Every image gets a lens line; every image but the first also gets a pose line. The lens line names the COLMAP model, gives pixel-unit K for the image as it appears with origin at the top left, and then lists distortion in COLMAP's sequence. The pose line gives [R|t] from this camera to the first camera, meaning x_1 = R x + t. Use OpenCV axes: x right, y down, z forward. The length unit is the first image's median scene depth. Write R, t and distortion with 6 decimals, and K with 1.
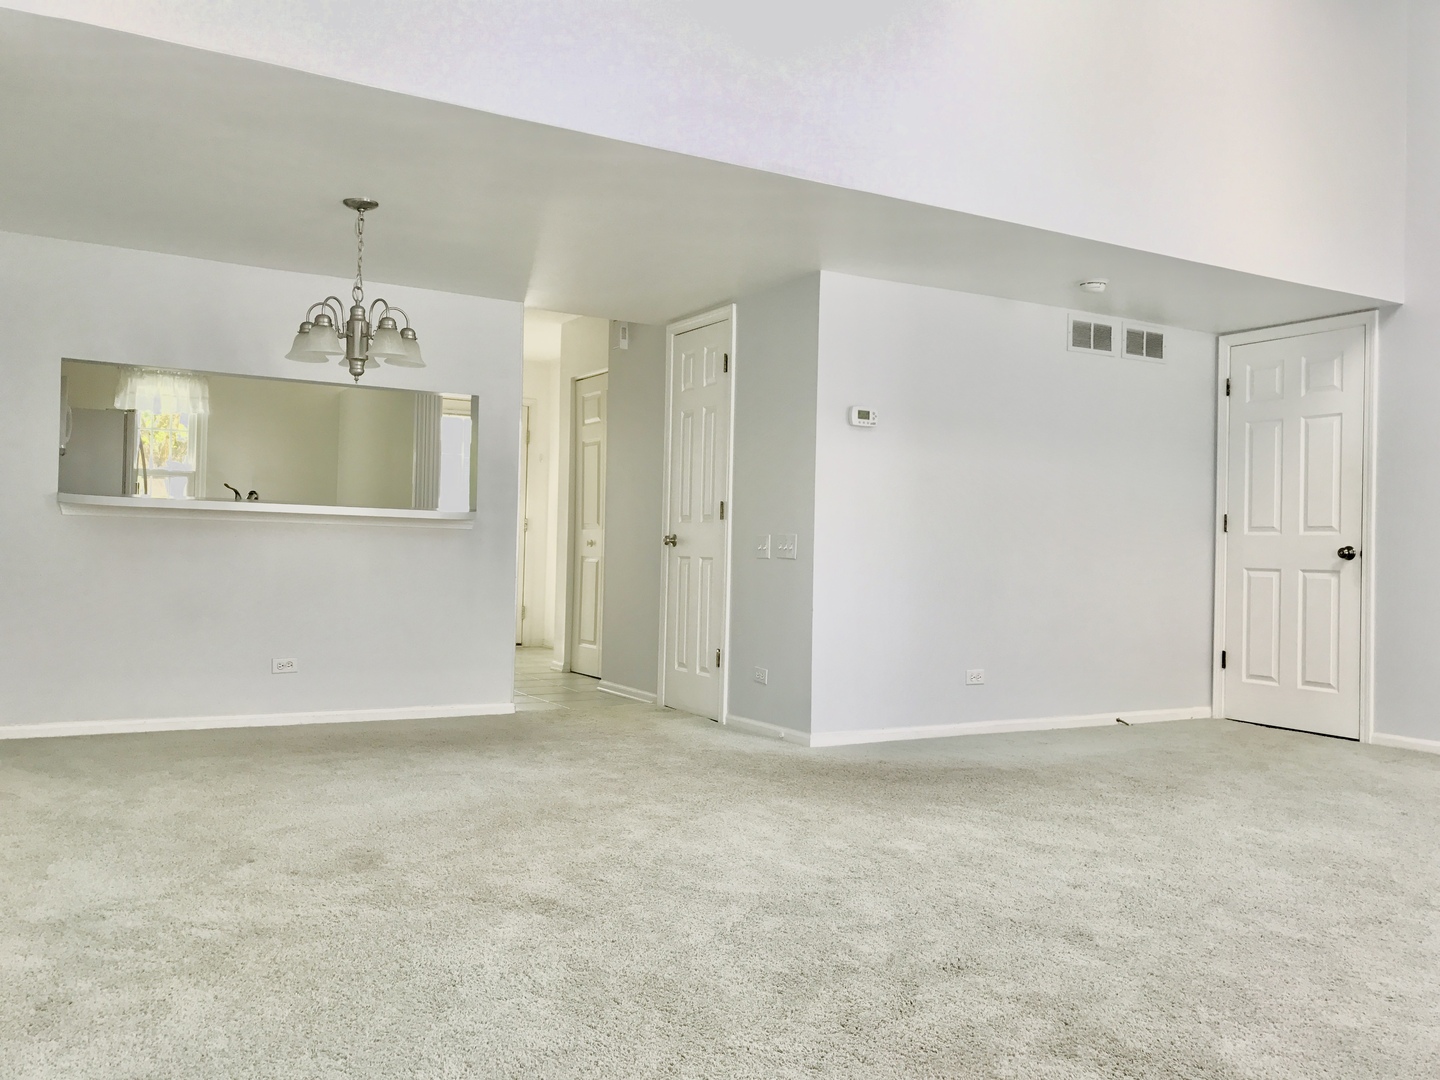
lens RADIAL K [[1193.0, 0, 728.3], [0, 1193.0, 536.1], [0, 0, 1]] dist [0.054499, 0.016792]
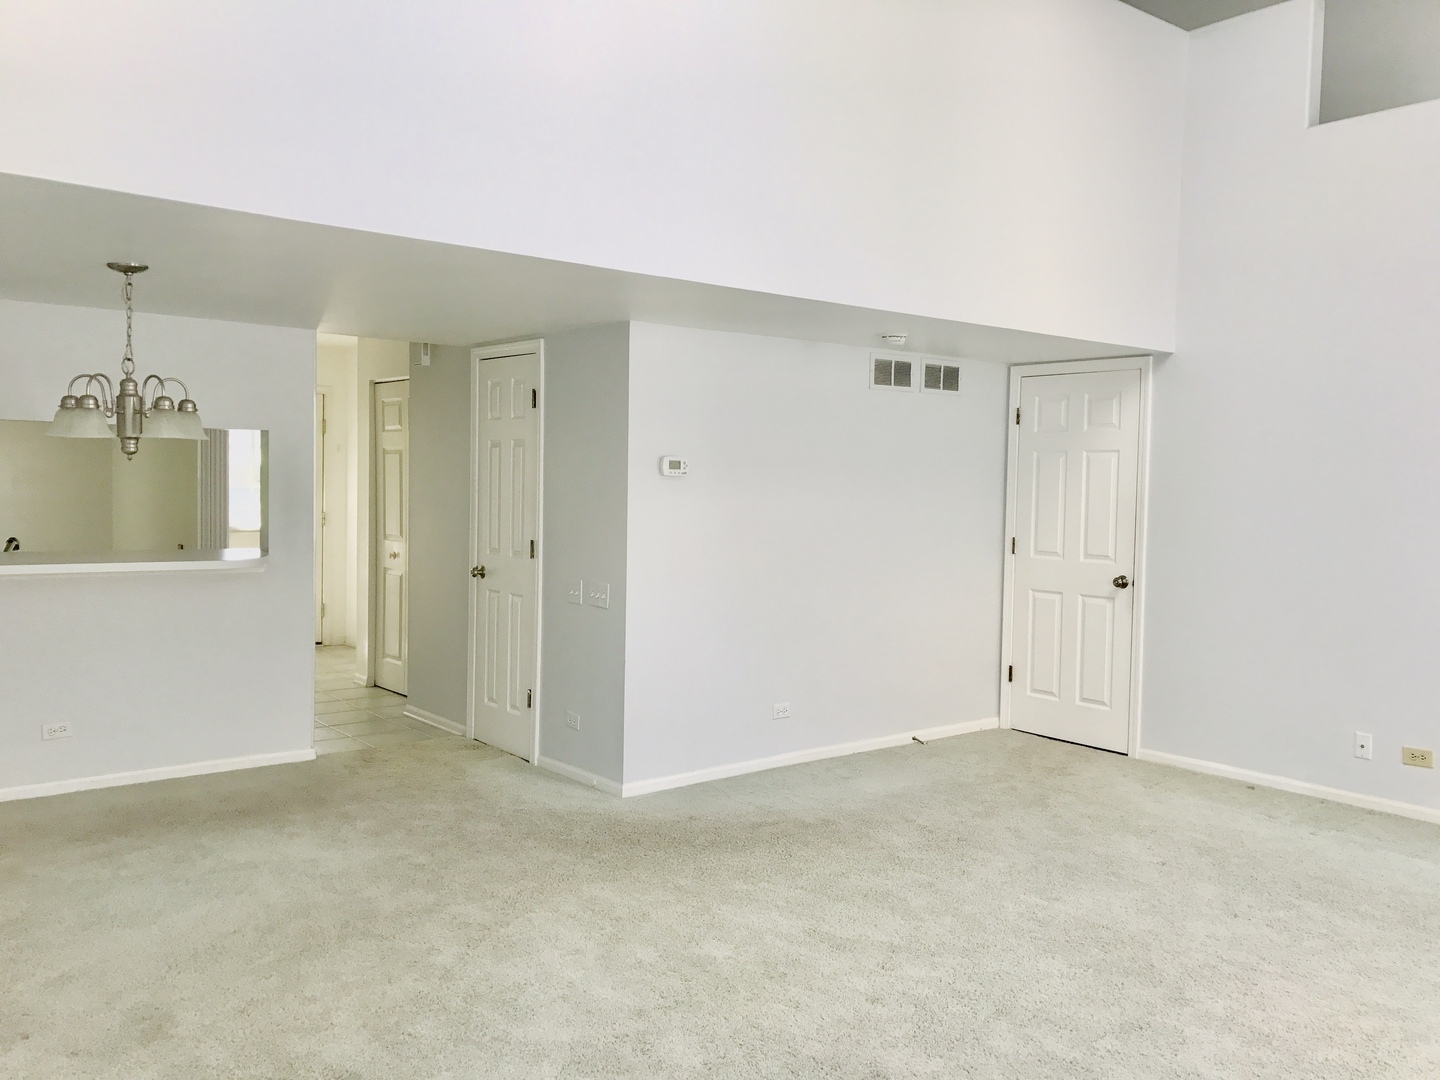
lens RADIAL K [[1192.9, 0, 706.8], [0, 1192.9, 537.8], [0, 0, 1]] dist [0.092691, -0.048632]
pose [[0.990213, -0.011705, 0.139075, 0.001288], [0.002558, 0.997831, 0.065772, -0.106559], [-0.139544, -0.064773, 0.988095, 0.002153]]
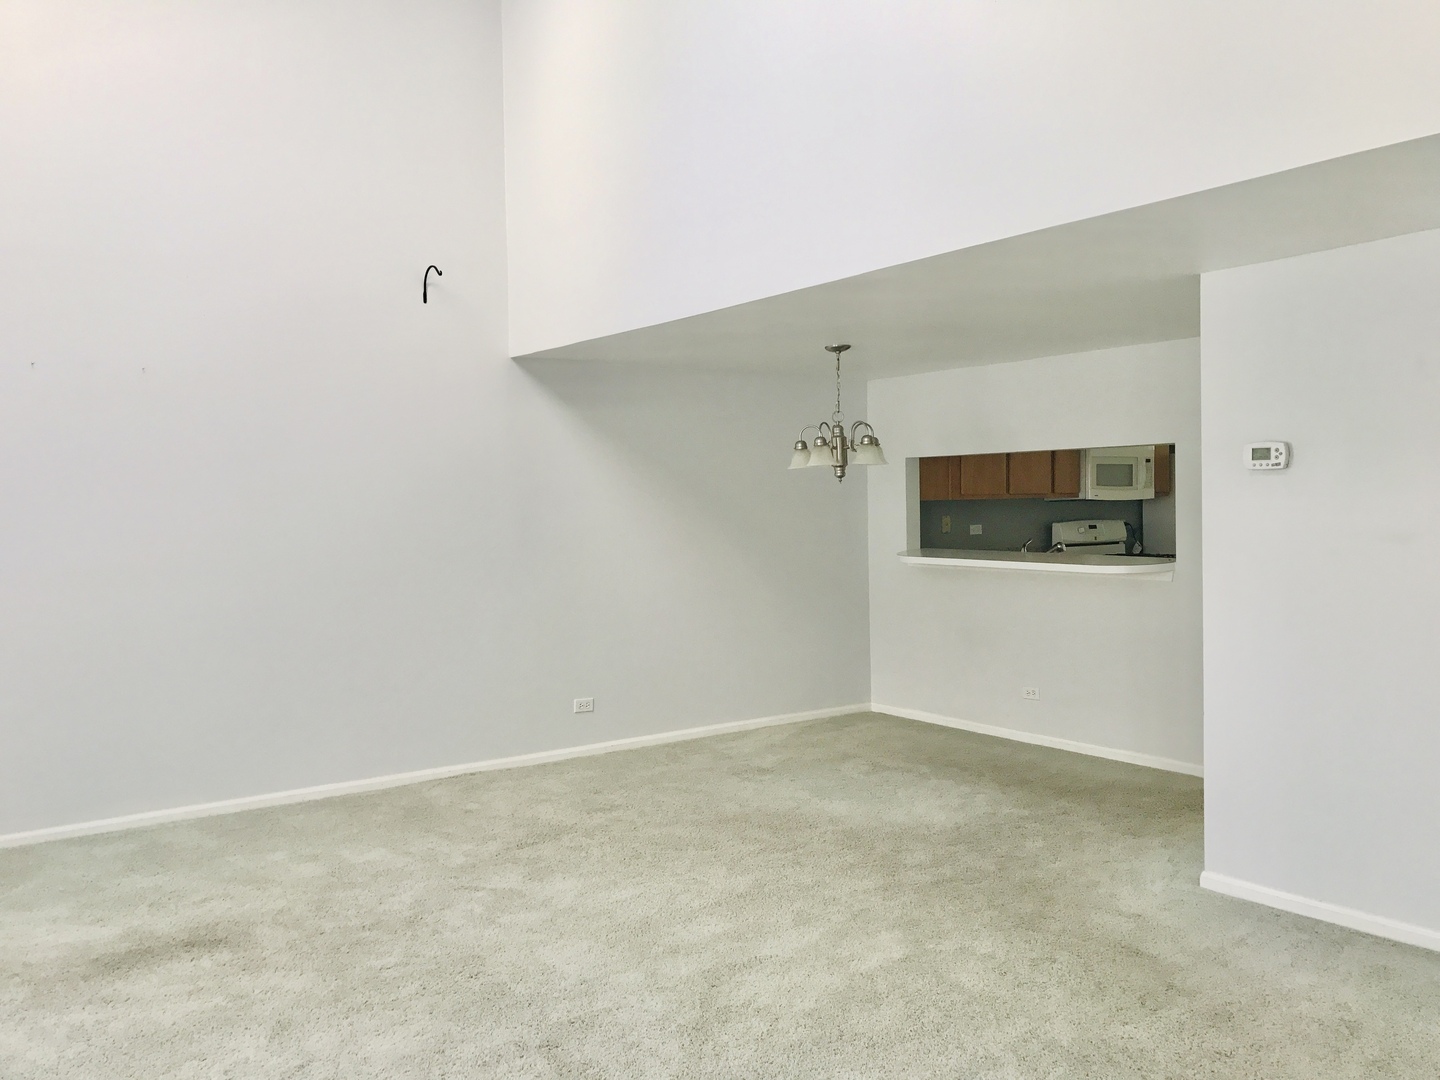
lens RADIAL K [[1193.0, 0, 728.3], [0, 1193.0, 536.1], [0, 0, 1]] dist [0.054499, 0.016792]
pose [[0.099520, 0.001605, -0.995034, 0.812115], [0.029344, 0.999559, 0.004547, -0.064736], [0.994603, -0.029650, 0.099429, 0.607259]]
